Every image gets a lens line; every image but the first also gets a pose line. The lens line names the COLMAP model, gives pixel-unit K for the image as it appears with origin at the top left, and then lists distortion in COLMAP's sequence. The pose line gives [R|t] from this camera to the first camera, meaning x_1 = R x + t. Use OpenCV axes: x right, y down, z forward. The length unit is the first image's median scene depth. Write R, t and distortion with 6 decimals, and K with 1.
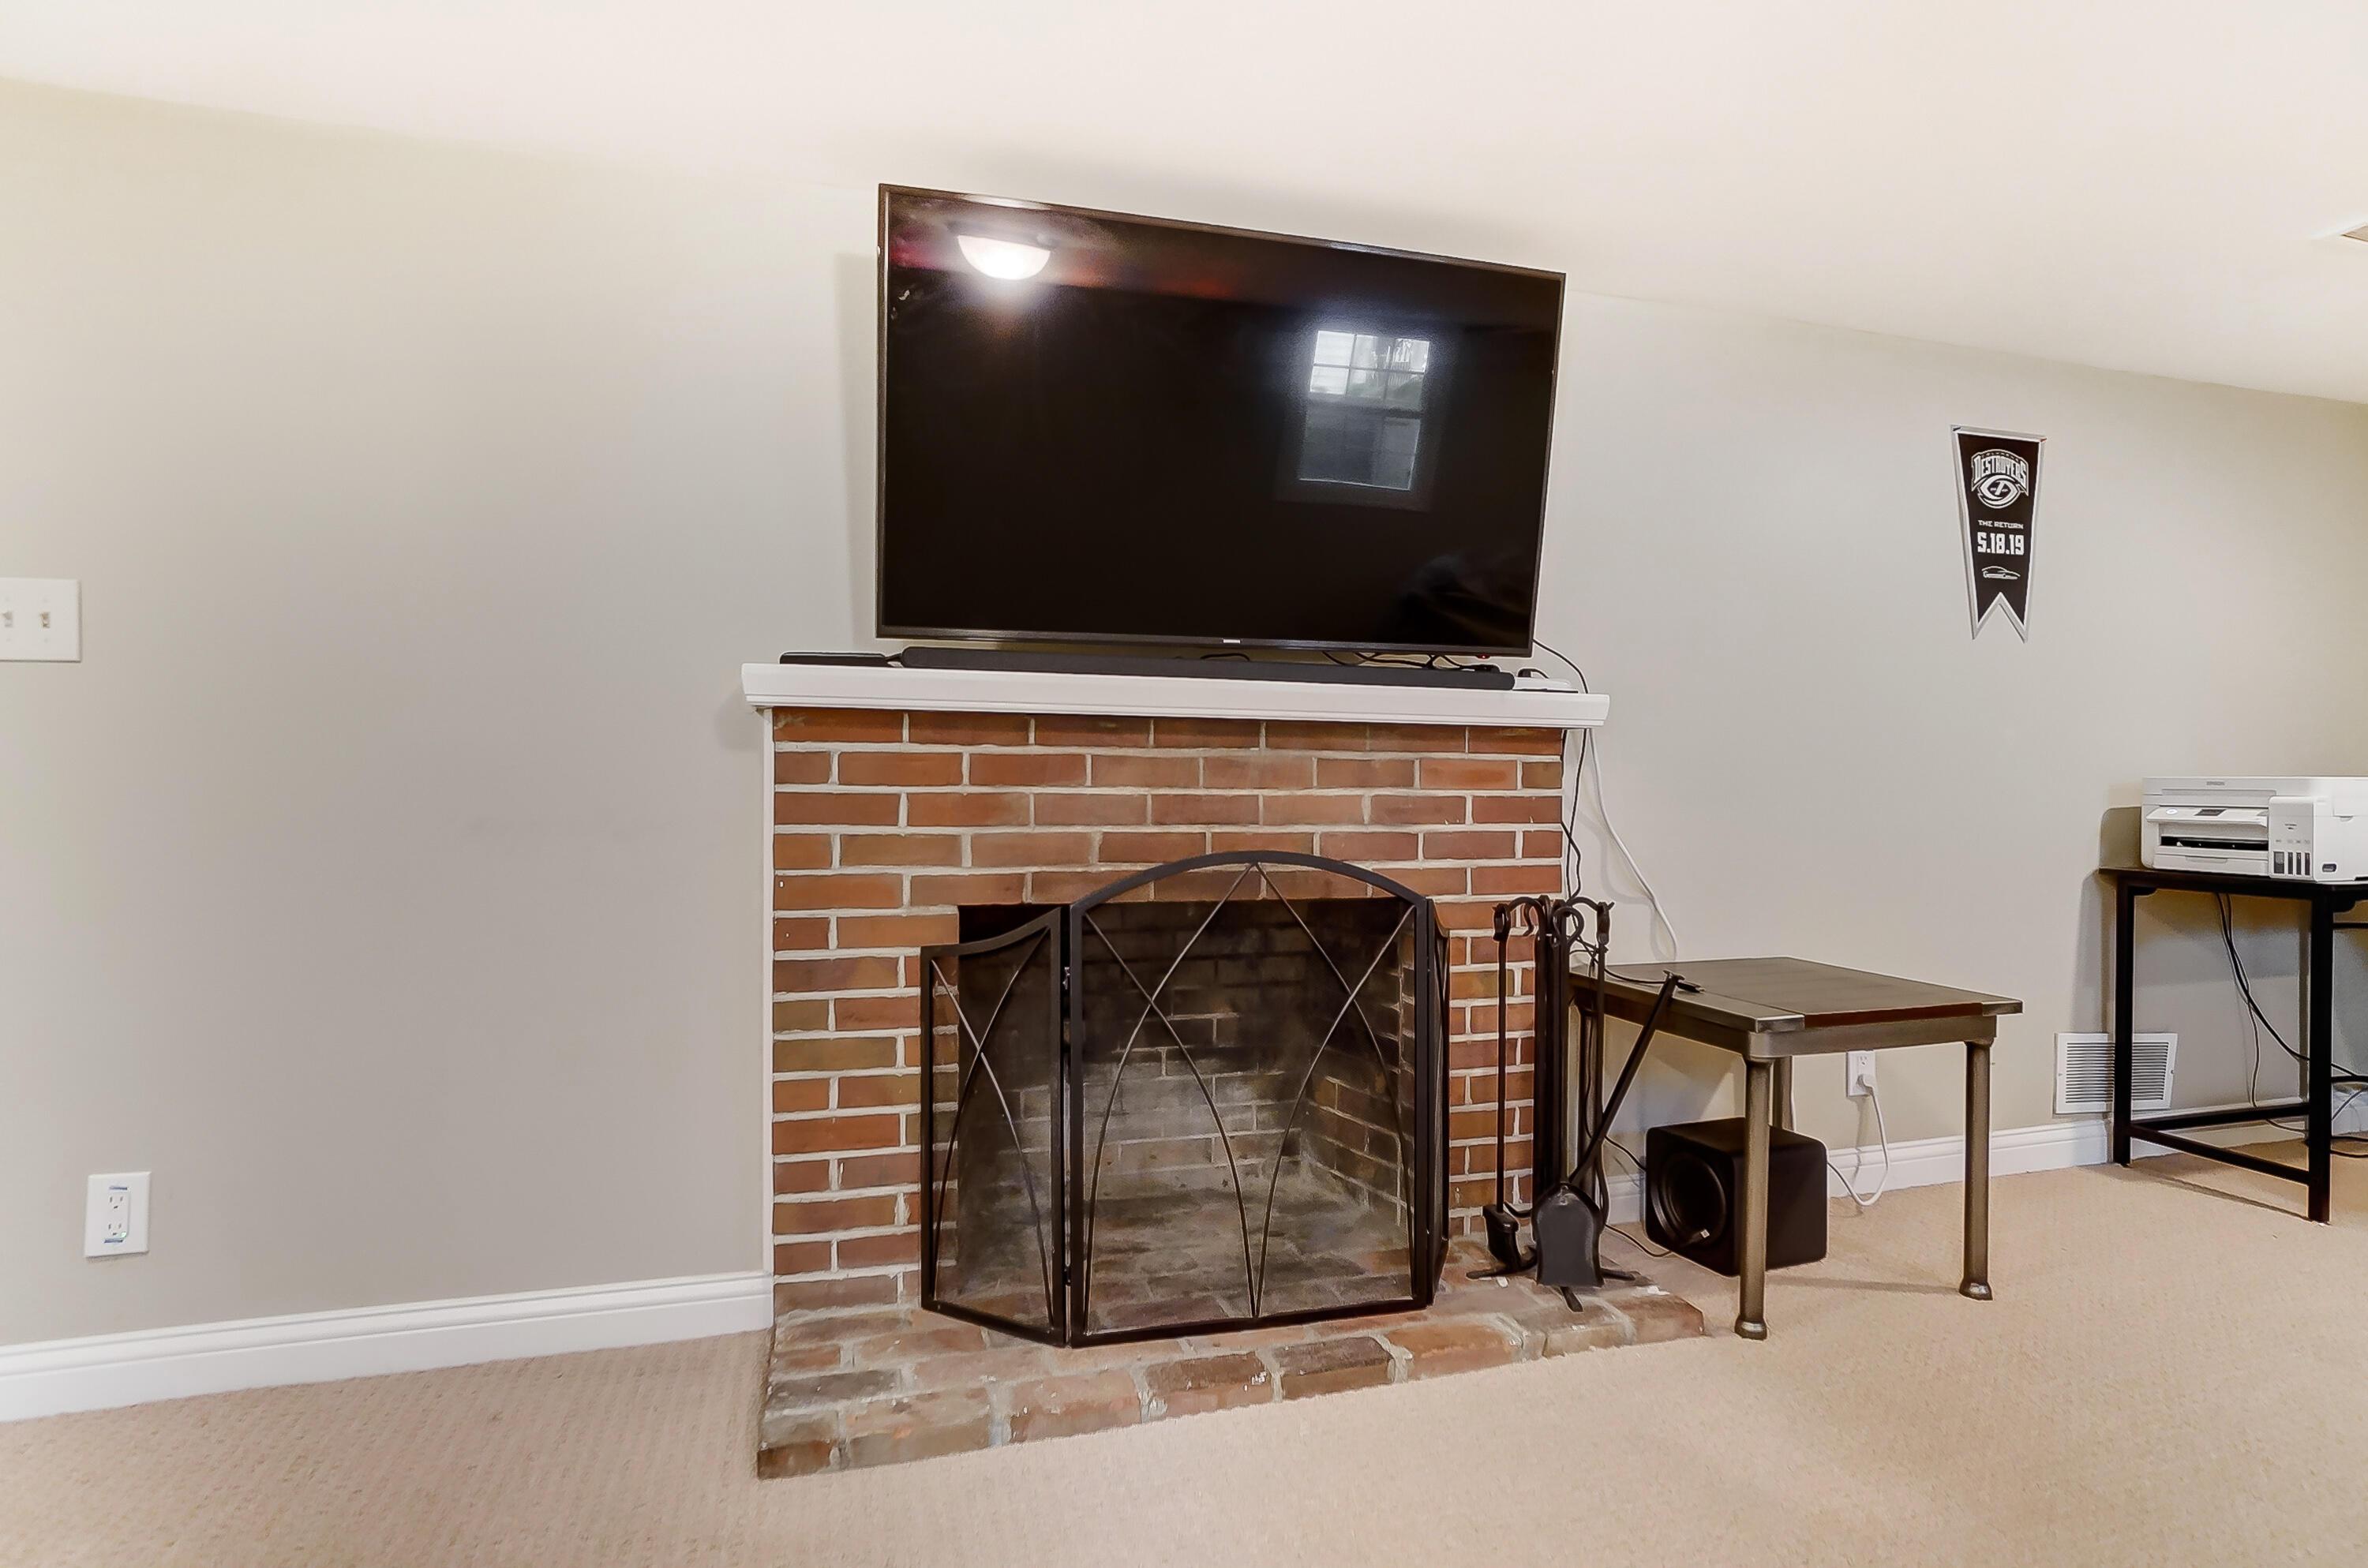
lens RADIAL K [[1193.5, 0, 1186.1], [0, 1193.5, 788.3], [0, 0, 1]] dist [-0.048751, 0.026179]
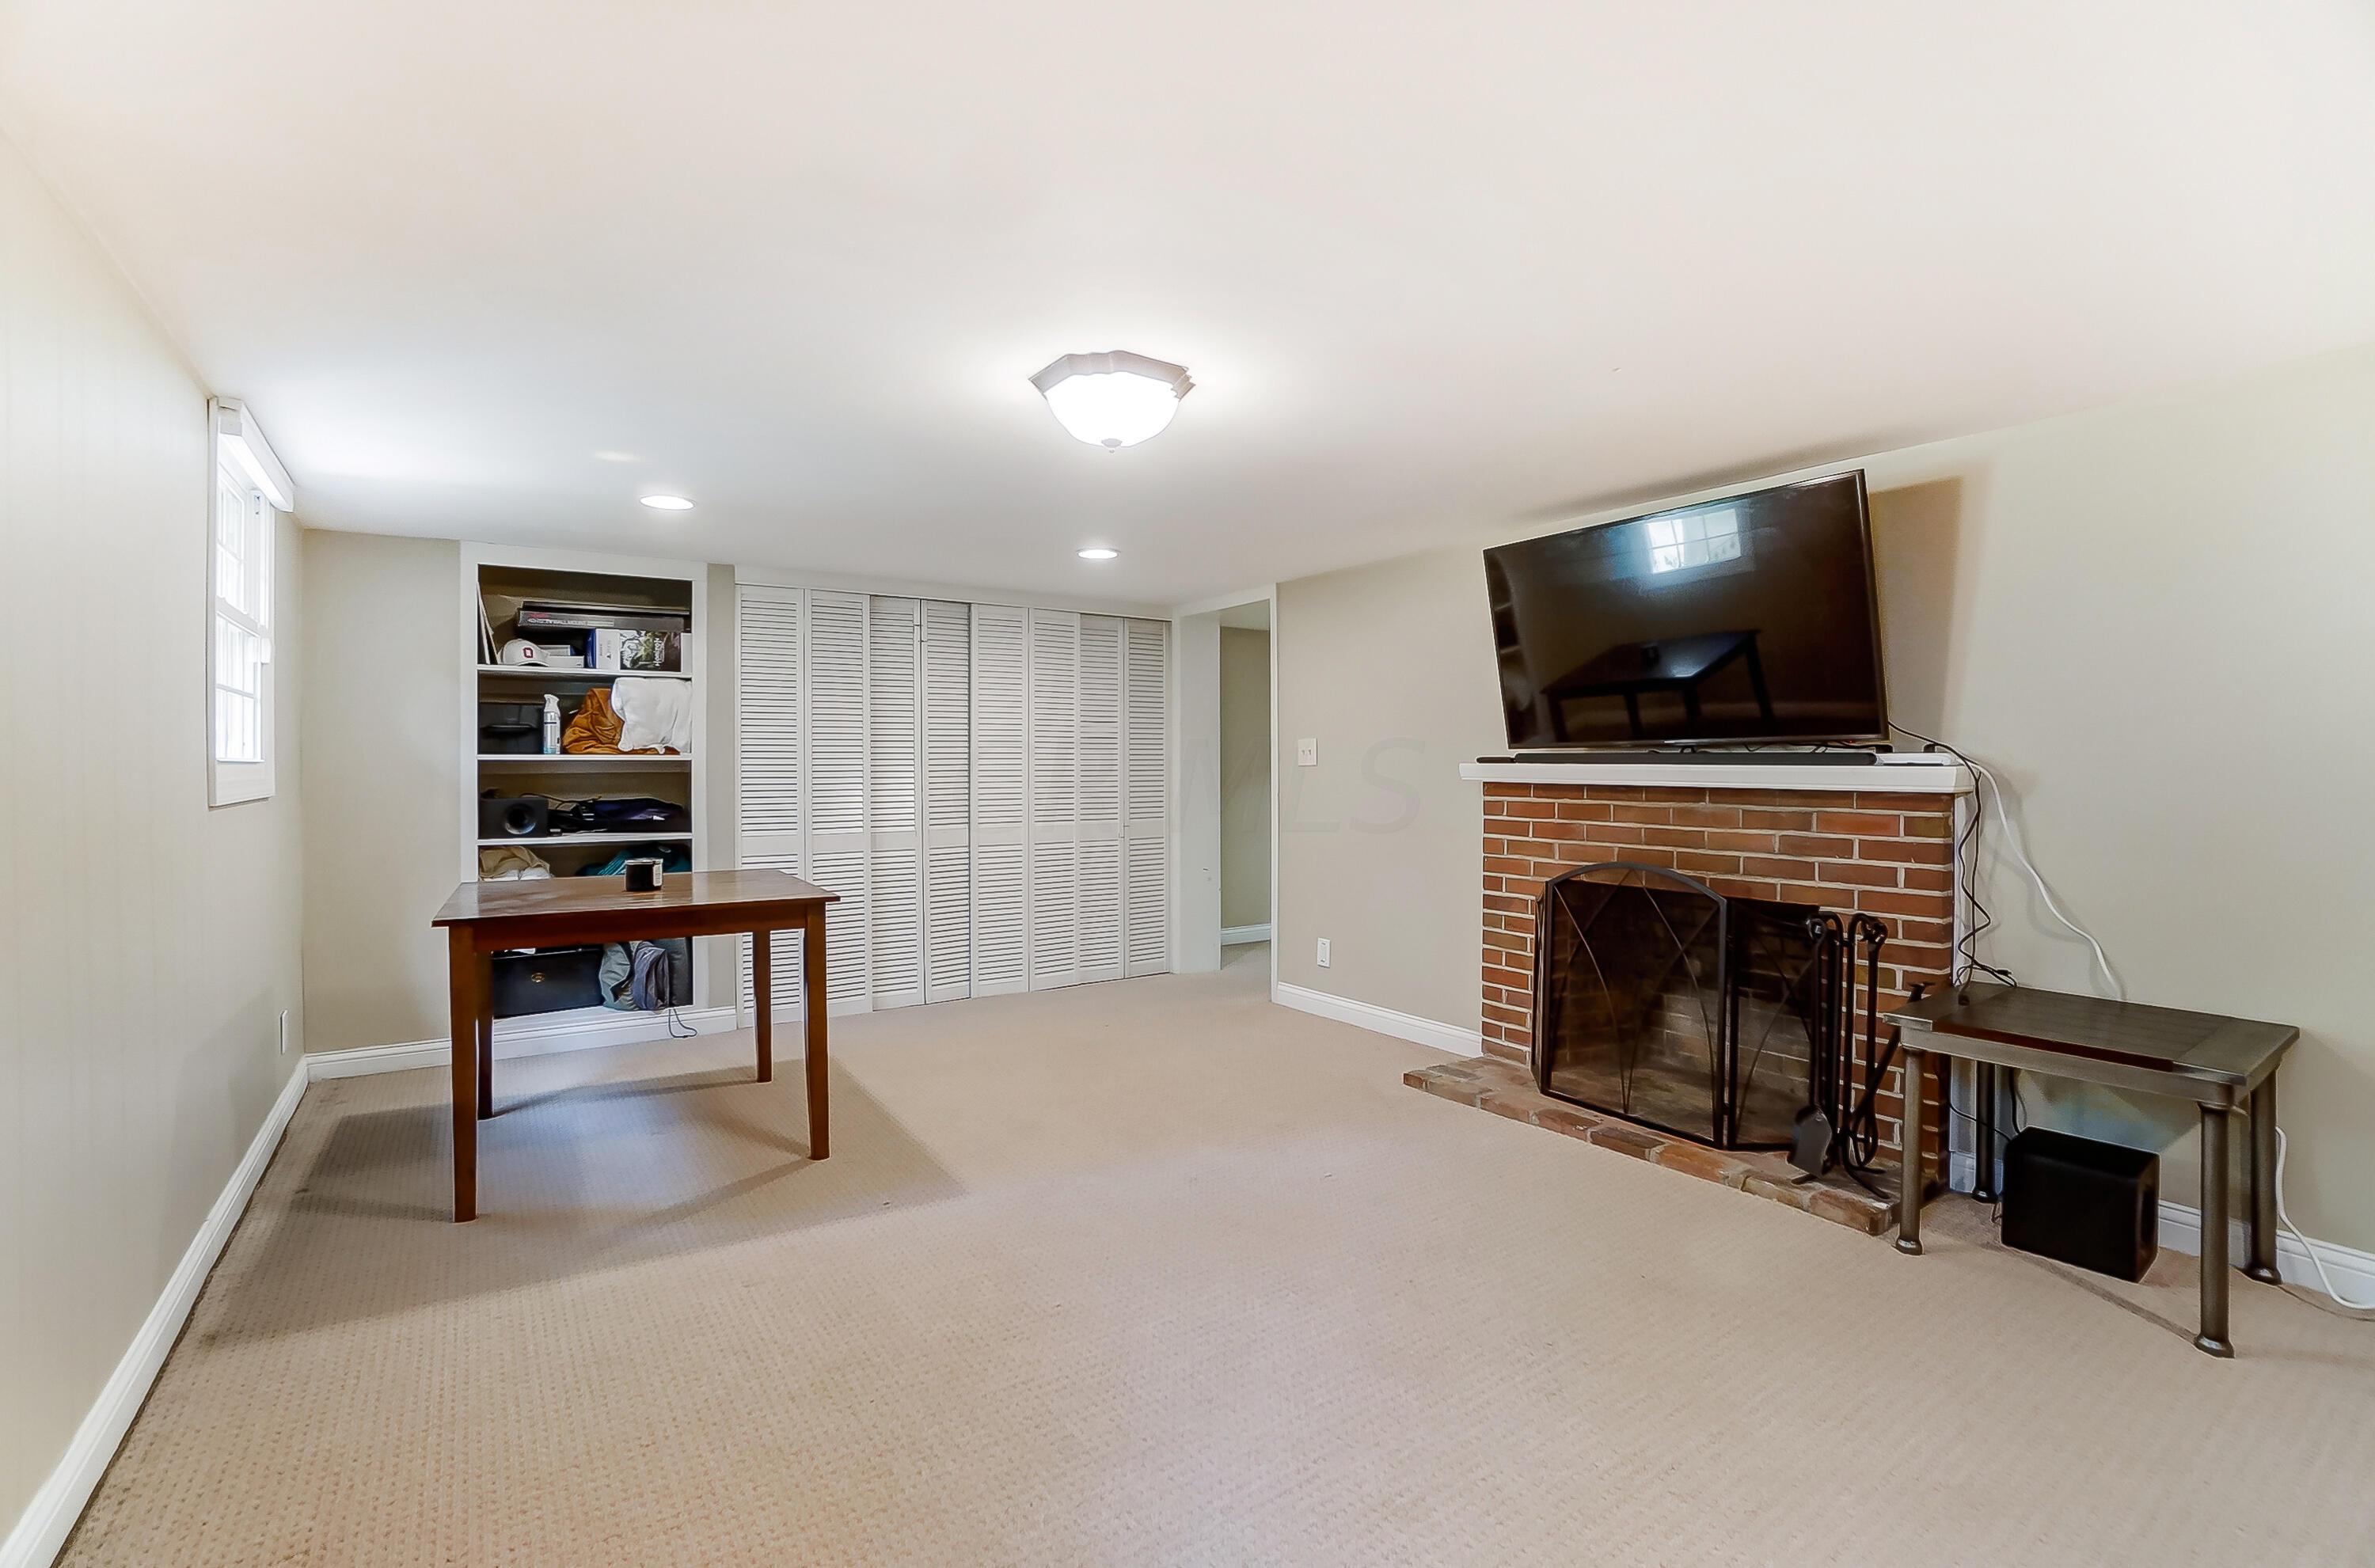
lens RADIAL K [[1079.0, 0, 1171.6], [0, 1079.0, 779.6], [0, 0, 1]] dist [-0.063451, 0.018428]
pose [[0.299511, 0.008299, -0.954057, 1.297280], [-0.002885, 0.999965, 0.007793, -0.078134], [0.954089, 0.000419, 0.299525, -0.155683]]
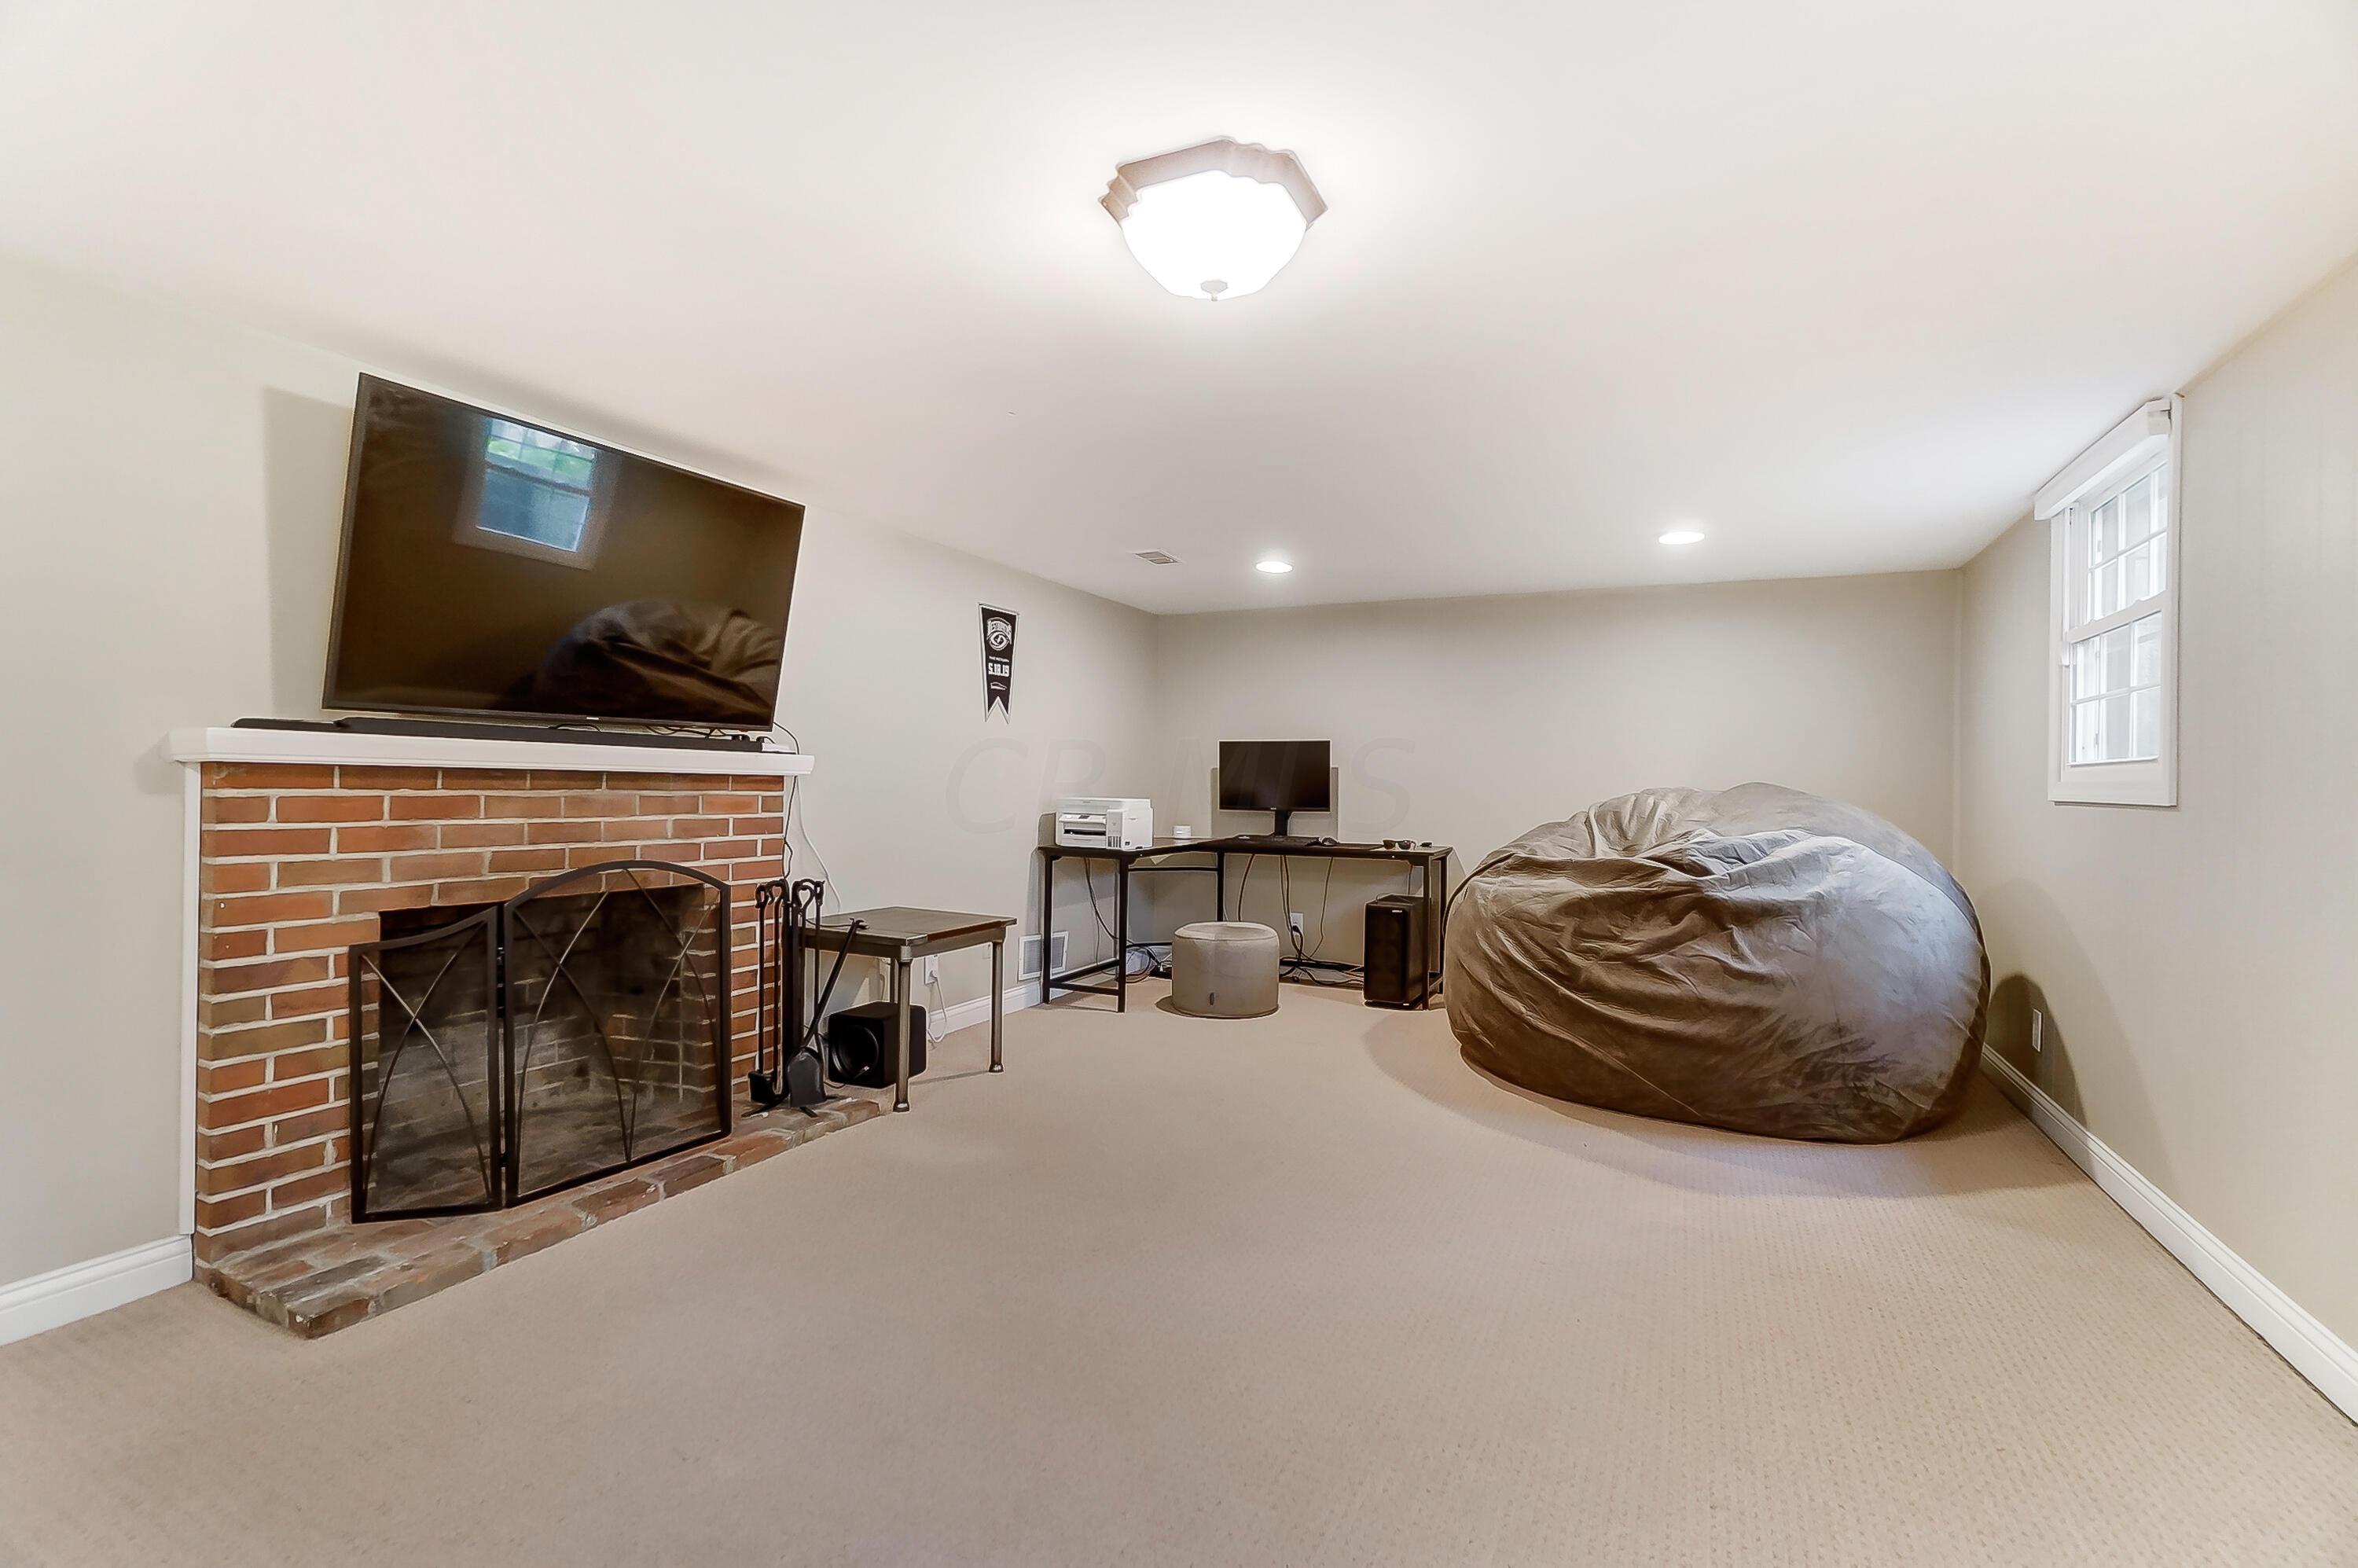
lens RADIAL K [[1056.9, 0, 1182.6], [0, 1056.9, 776.5], [0, 0, 1]] dist [-0.027701, 0.000284]
pose [[0.670255, 0.011525, 0.742041, -0.433248], [-0.014640, 0.999890, -0.002306, -0.059188], [-0.741986, -0.009318, 0.670350, -0.410794]]
